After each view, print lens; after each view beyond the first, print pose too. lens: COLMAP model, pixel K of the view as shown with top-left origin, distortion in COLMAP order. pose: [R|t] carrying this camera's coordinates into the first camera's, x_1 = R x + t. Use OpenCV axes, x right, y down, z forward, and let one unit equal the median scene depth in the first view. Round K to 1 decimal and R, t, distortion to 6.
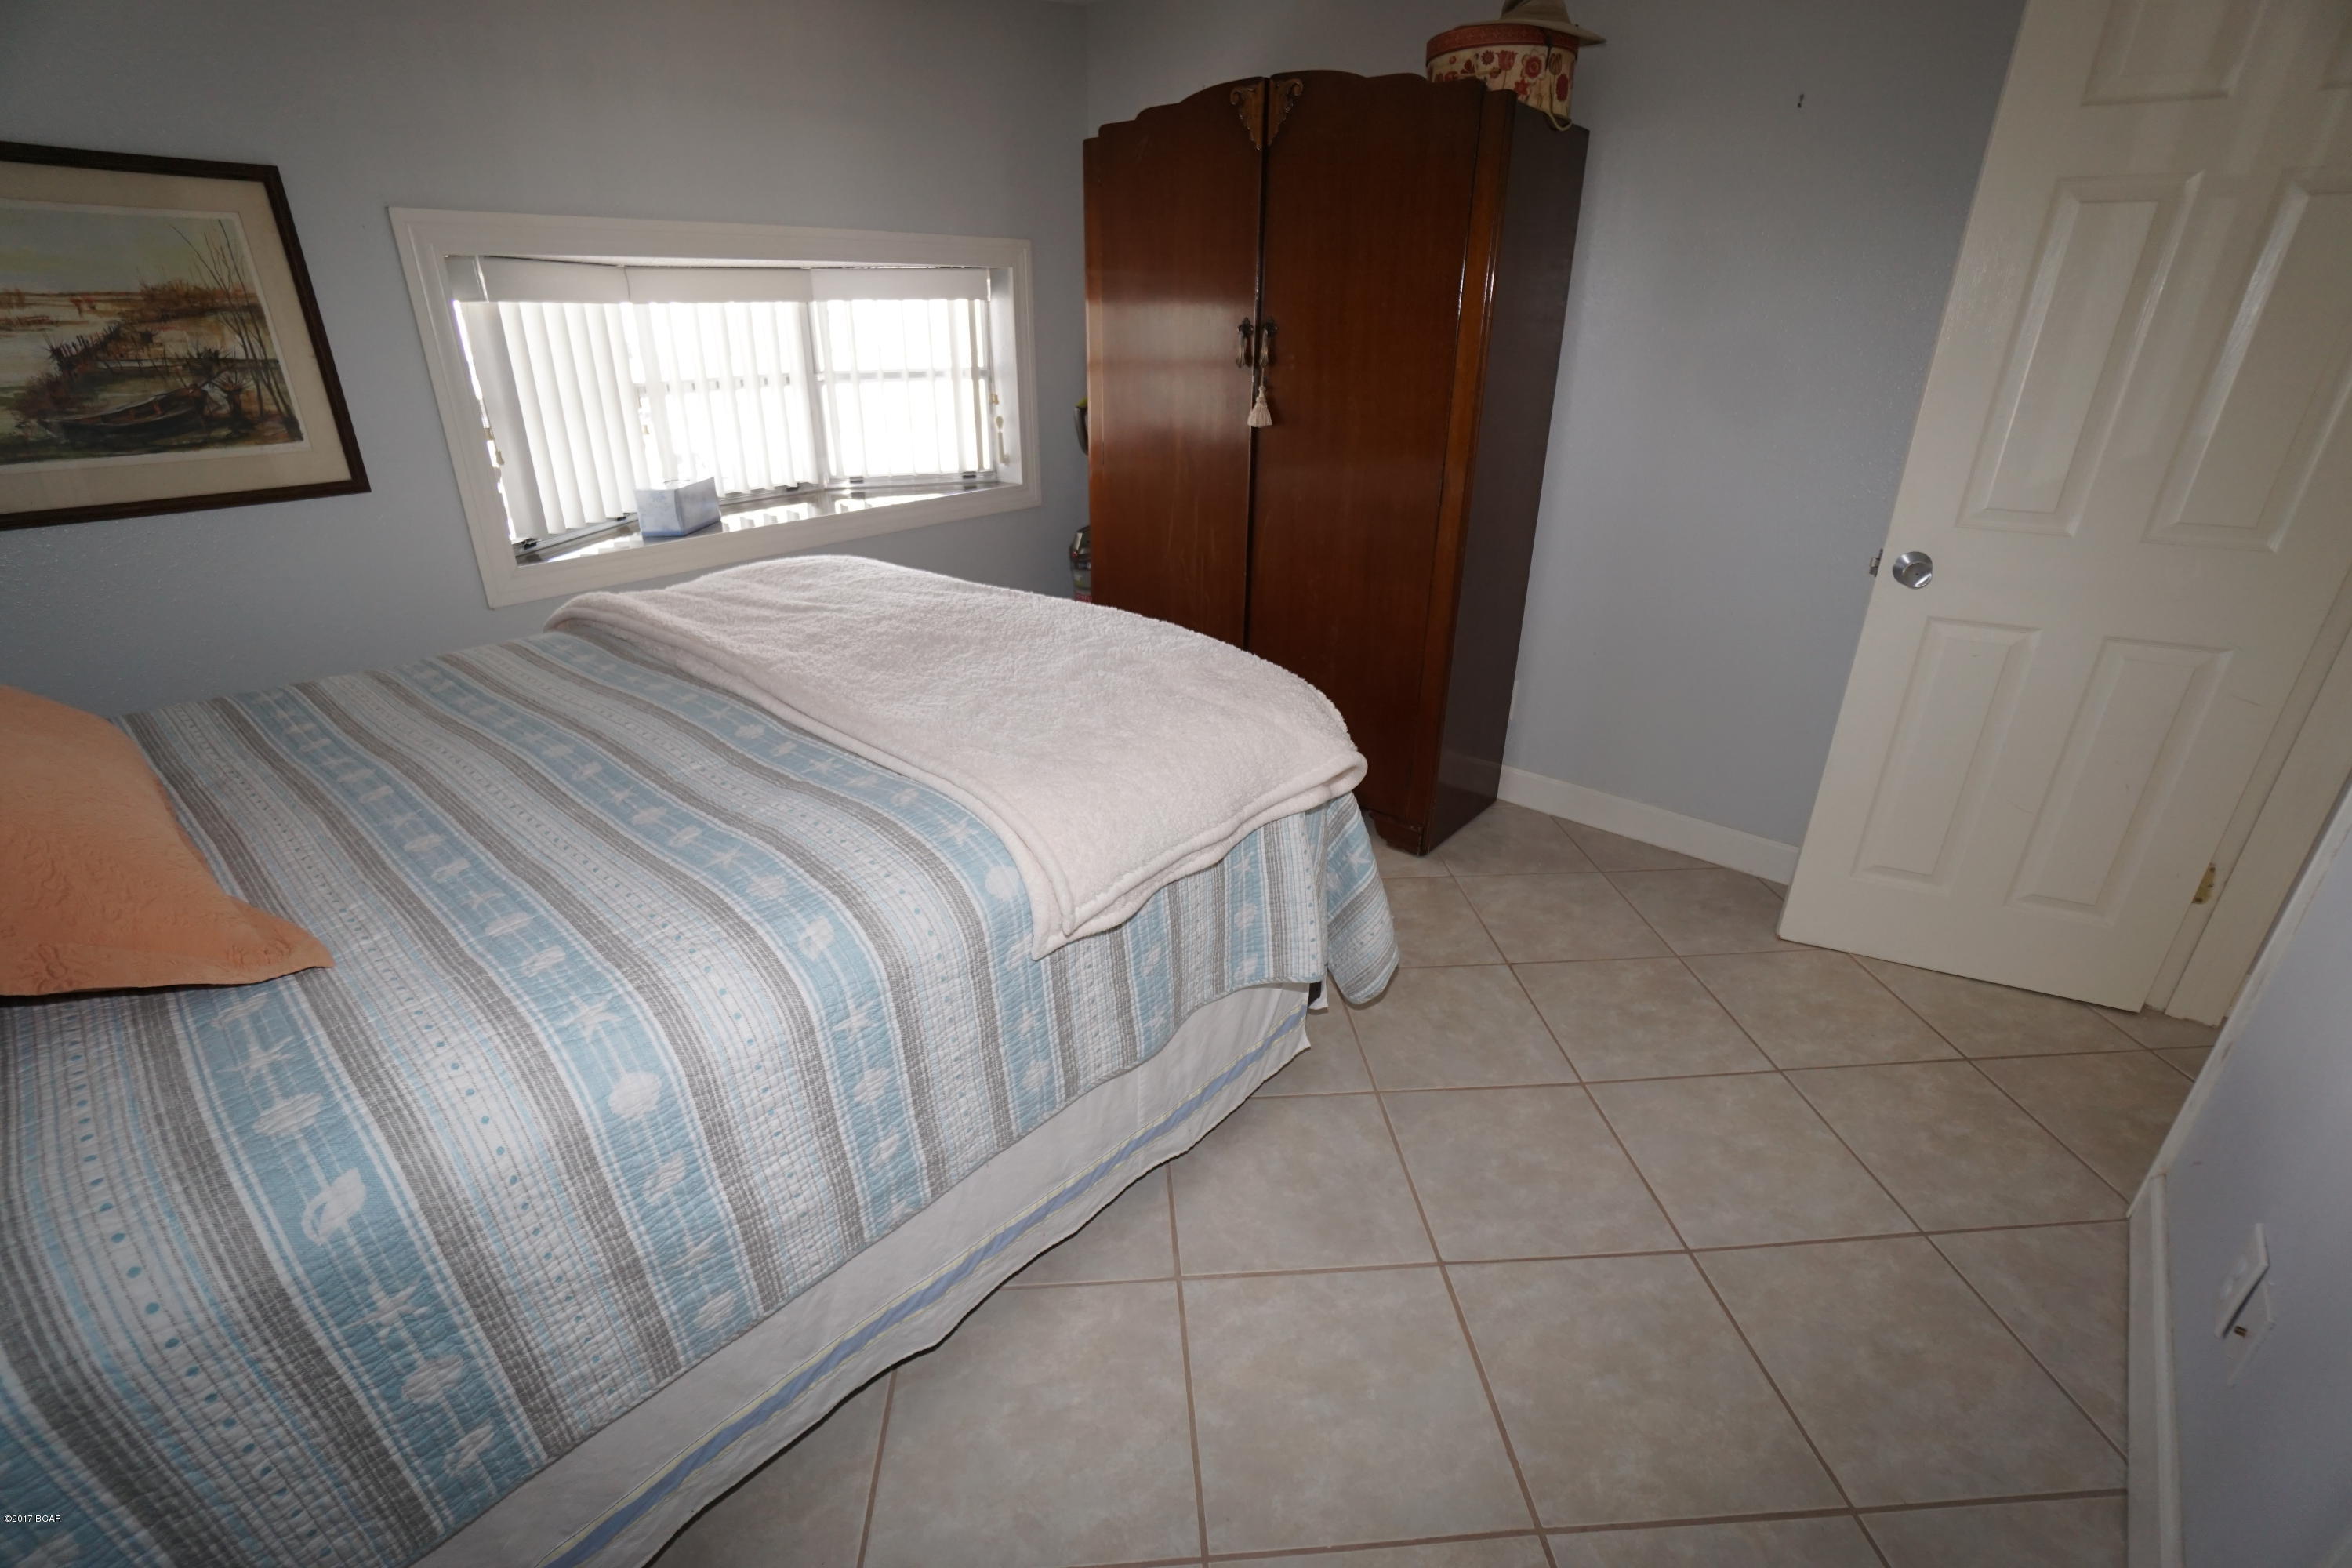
lens RADIAL K [[1062.3, 0, 1166.7], [0, 1062.3, 778.6], [0, 0, 1]] dist [-0.061473, 0.023427]
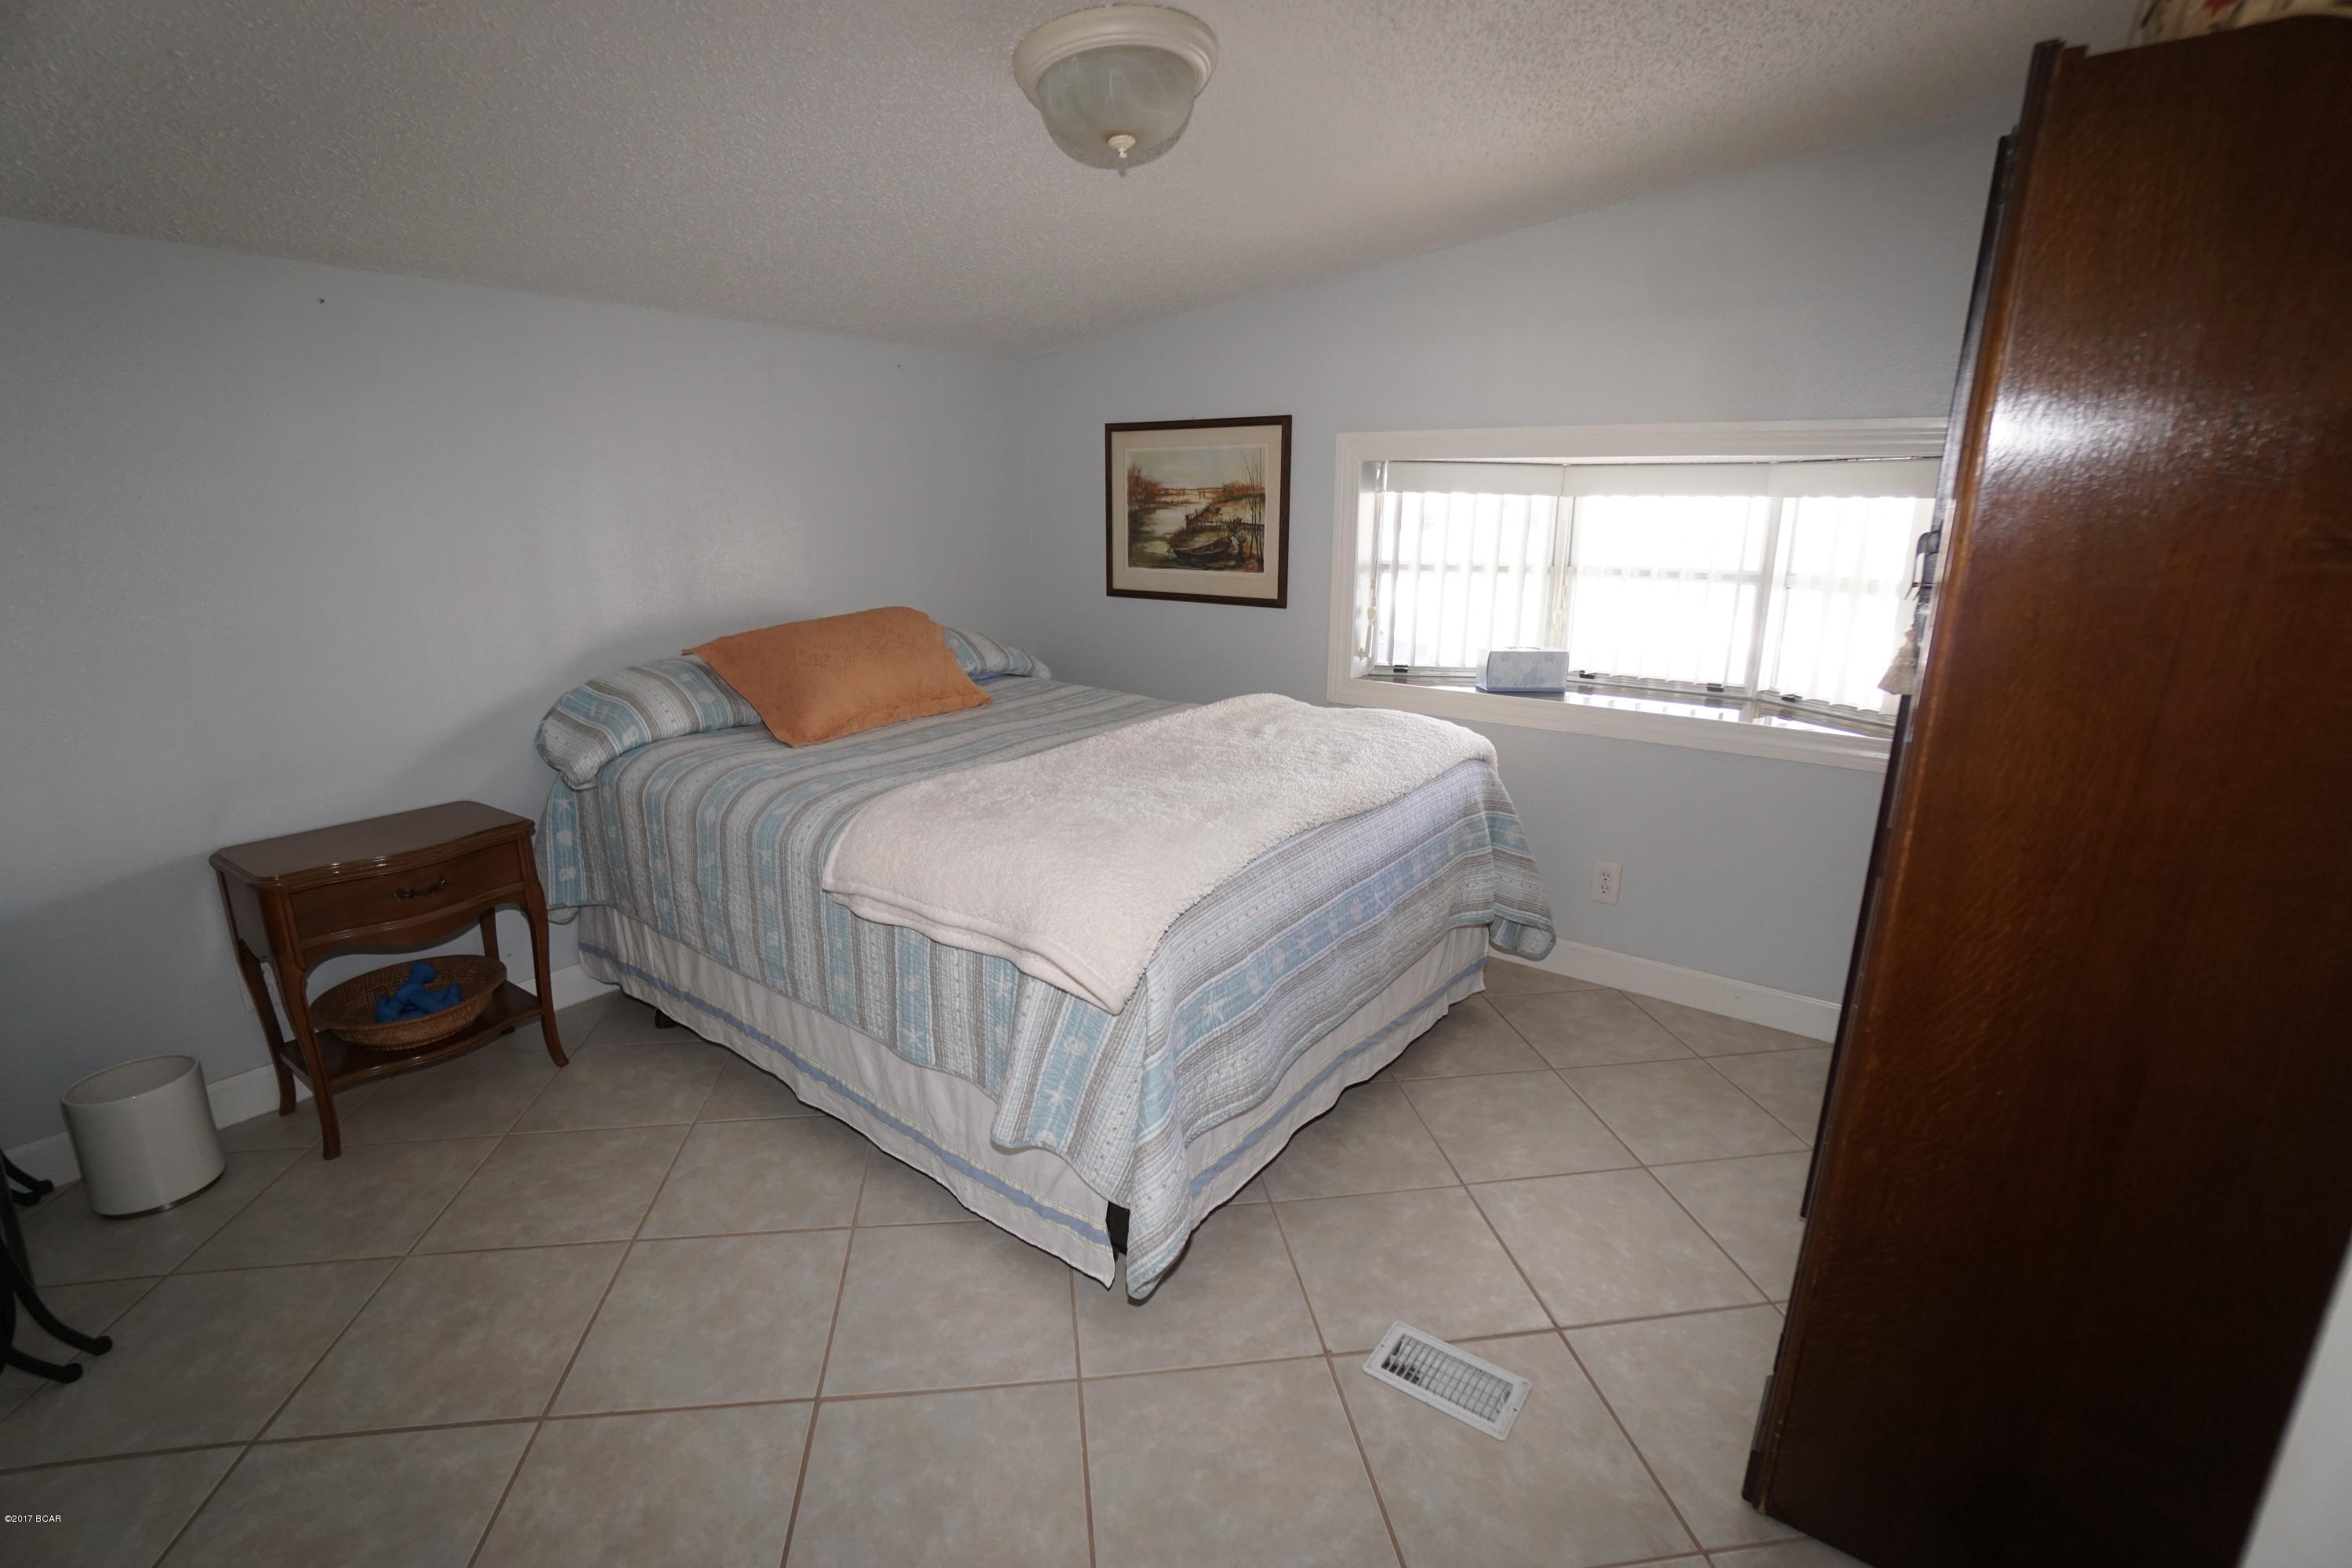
lens RADIAL K [[1062.3, 0, 1166.7], [0, 1062.3, 778.6], [0, 0, 1]] dist [-0.061473, 0.023427]
pose [[0.071668, 0.248951, -0.965861, 0.899199], [-0.409575, 0.890289, 0.199081, -0.327614], [0.909457, 0.381325, 0.165769, 0.746034]]
